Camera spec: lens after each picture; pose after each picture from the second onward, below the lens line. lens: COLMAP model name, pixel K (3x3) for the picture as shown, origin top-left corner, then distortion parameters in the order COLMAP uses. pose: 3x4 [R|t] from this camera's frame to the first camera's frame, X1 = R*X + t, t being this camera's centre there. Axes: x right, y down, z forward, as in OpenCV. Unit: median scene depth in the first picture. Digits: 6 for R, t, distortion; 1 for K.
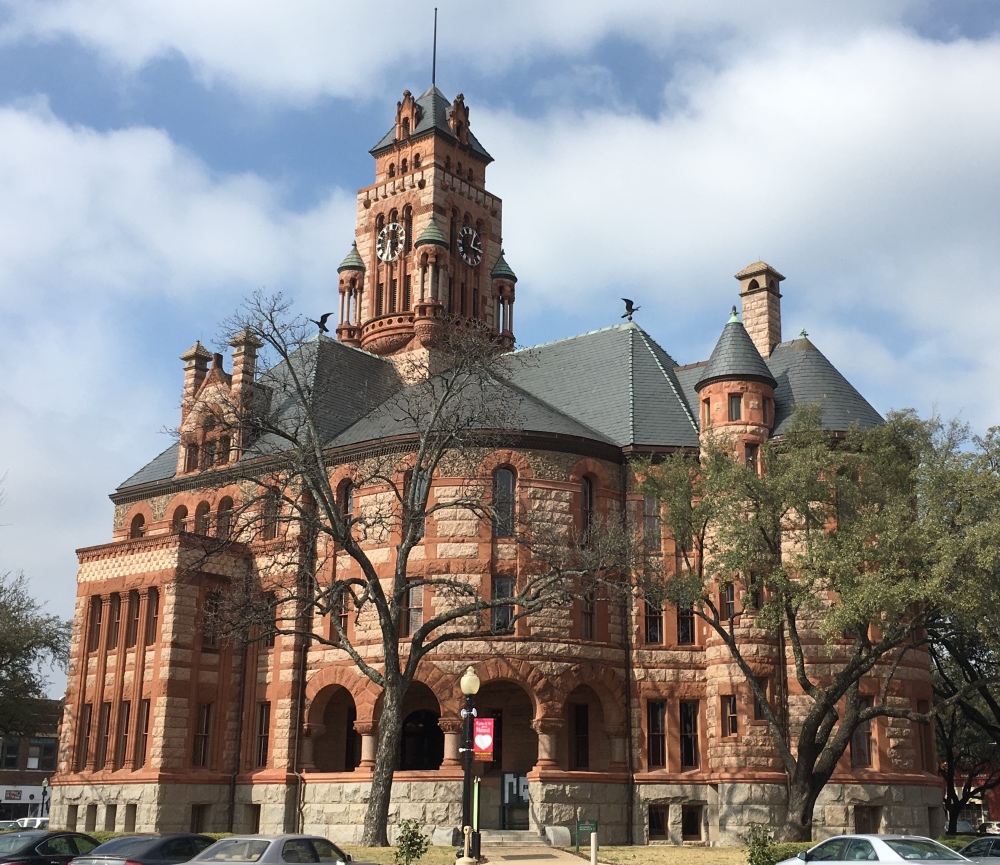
lens RADIAL K [[1360.5, 0, 501.8], [0, 1360.5, 429.6], [0, 0, 1]] dist [0.057814, 0.000000]
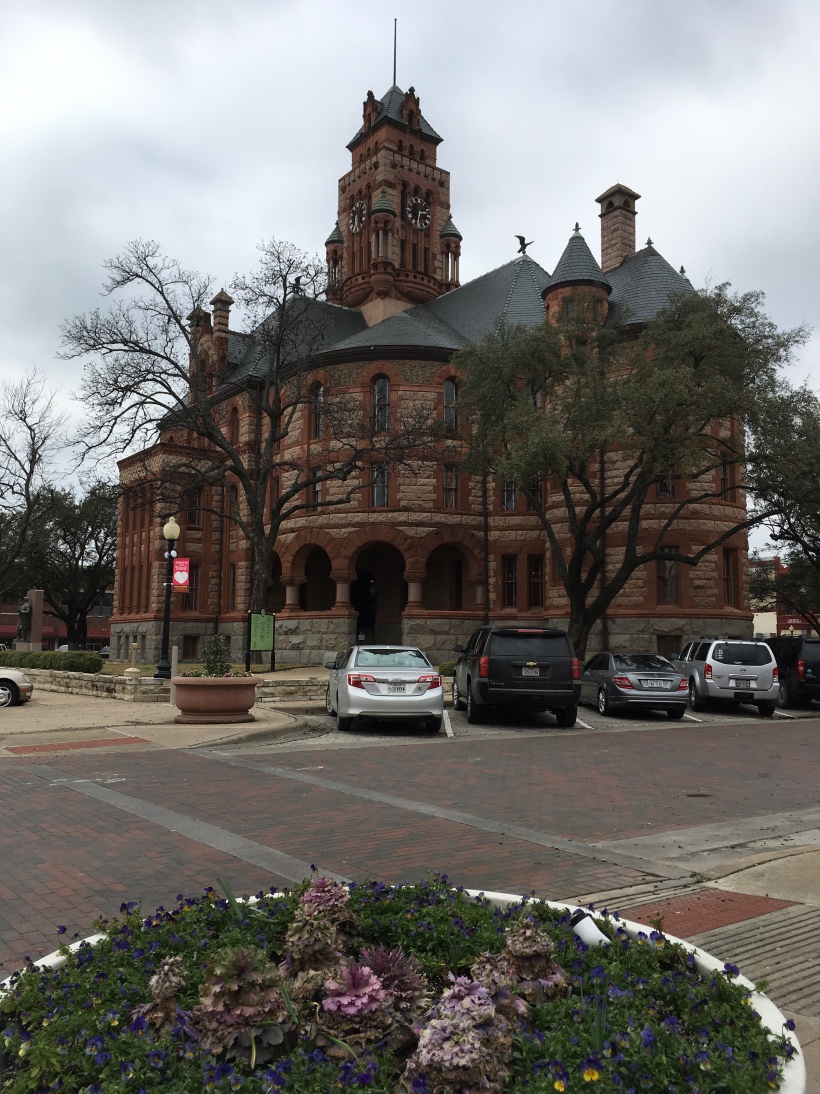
lens RADIAL K [[903.3, 0, 407.9], [0, 903.3, 551.7], [0, 0, 1]] dist [0.046556, -0.009342]
pose [[0.965165, -0.025135, -0.260431, 0.204884], [0.067092, 0.985869, 0.153494, 0.052230], [0.252892, -0.165620, 0.953213, 0.158654]]
